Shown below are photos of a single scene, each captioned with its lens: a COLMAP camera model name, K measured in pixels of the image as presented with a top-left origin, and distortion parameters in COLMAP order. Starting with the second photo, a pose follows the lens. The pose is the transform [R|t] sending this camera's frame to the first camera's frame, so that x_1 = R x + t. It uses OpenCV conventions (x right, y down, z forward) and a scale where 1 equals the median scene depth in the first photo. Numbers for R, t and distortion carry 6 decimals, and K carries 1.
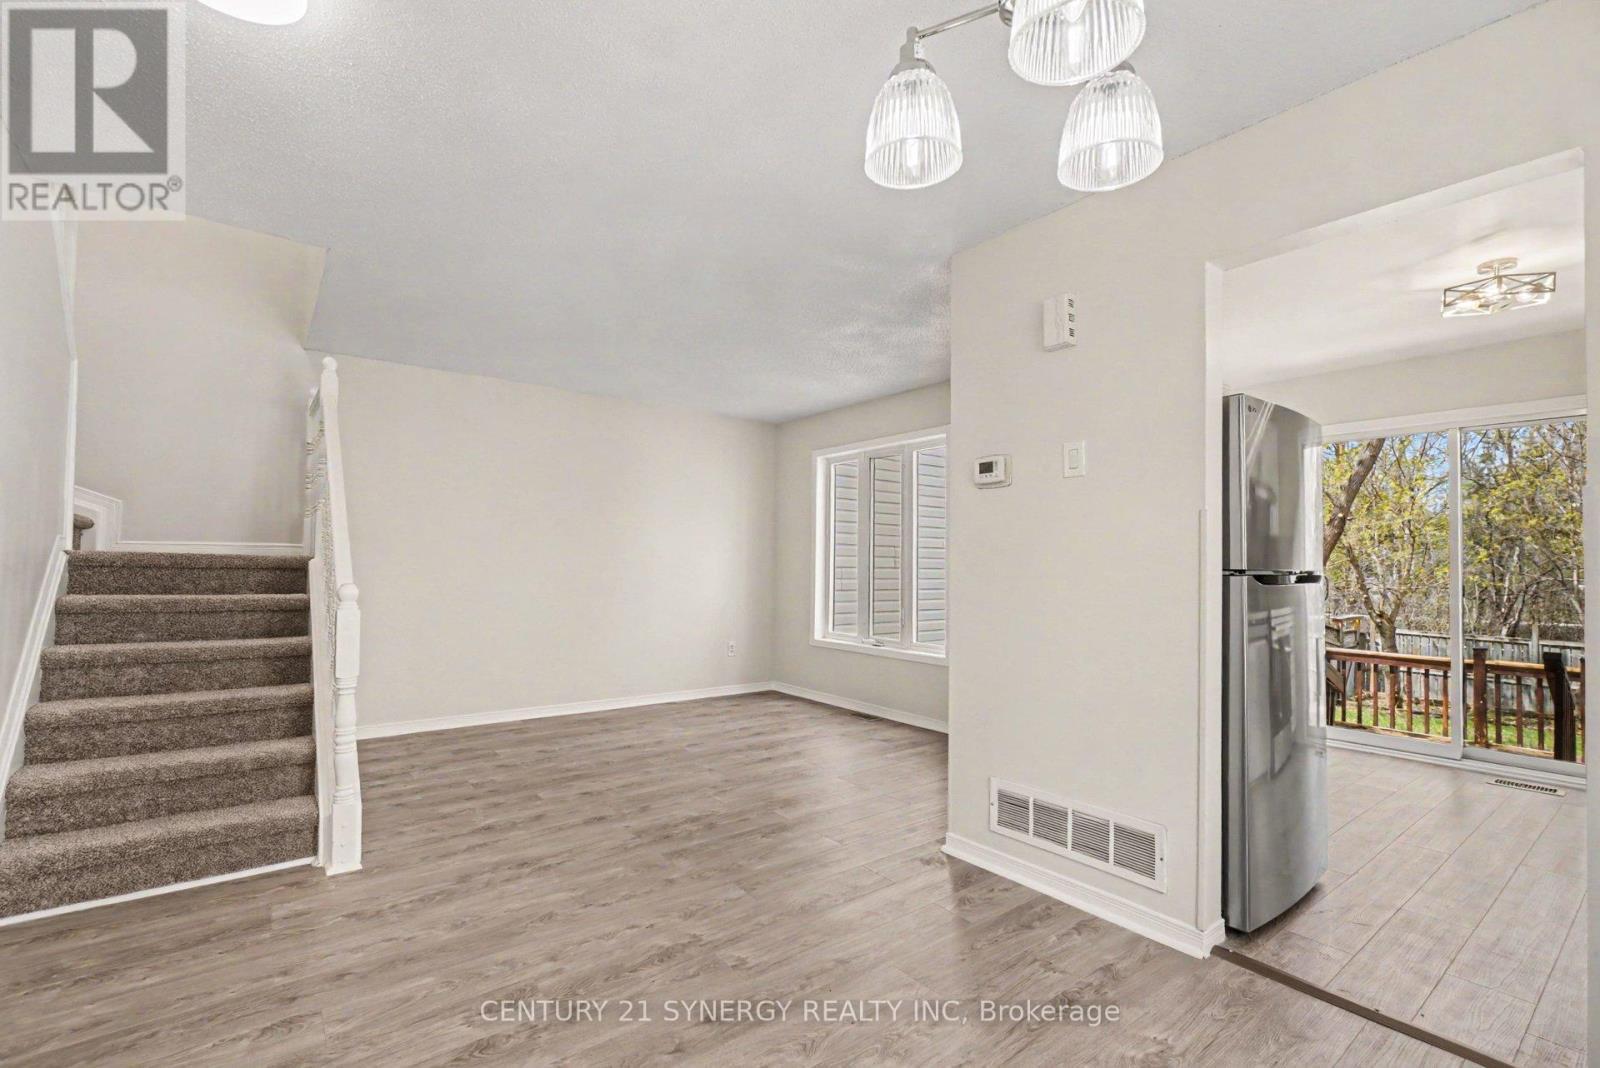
lens RADIAL K [[704.6, 0, 803.6], [0, 704.6, 539.9], [0, 0, 1]] dist [-0.016155, -0.000615]
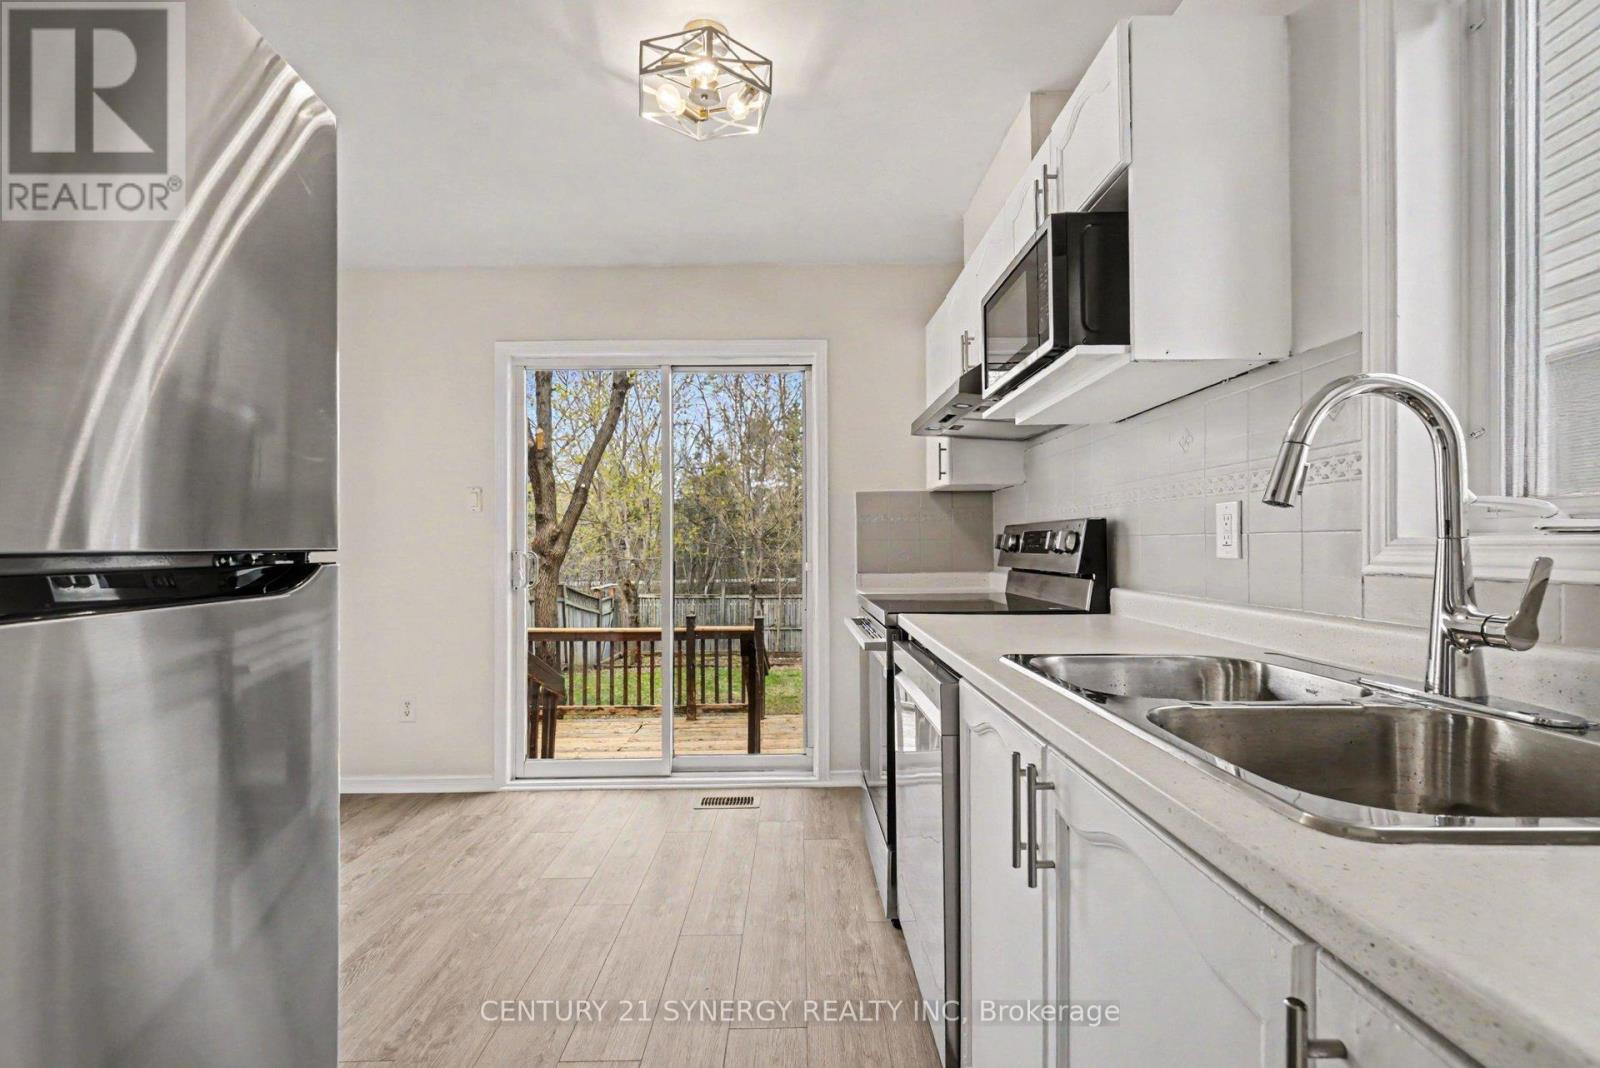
lens RADIAL K [[698.1, 0, 799.1], [0, 698.1, 541.7], [0, 0, 1]] dist [-0.011634, 0.000443]
pose [[0.603227, -0.002675, 0.797565, 0.386384], [-0.030570, 0.999182, 0.026472, 0.018950], [-0.796984, -0.040350, 0.602651, 0.394762]]
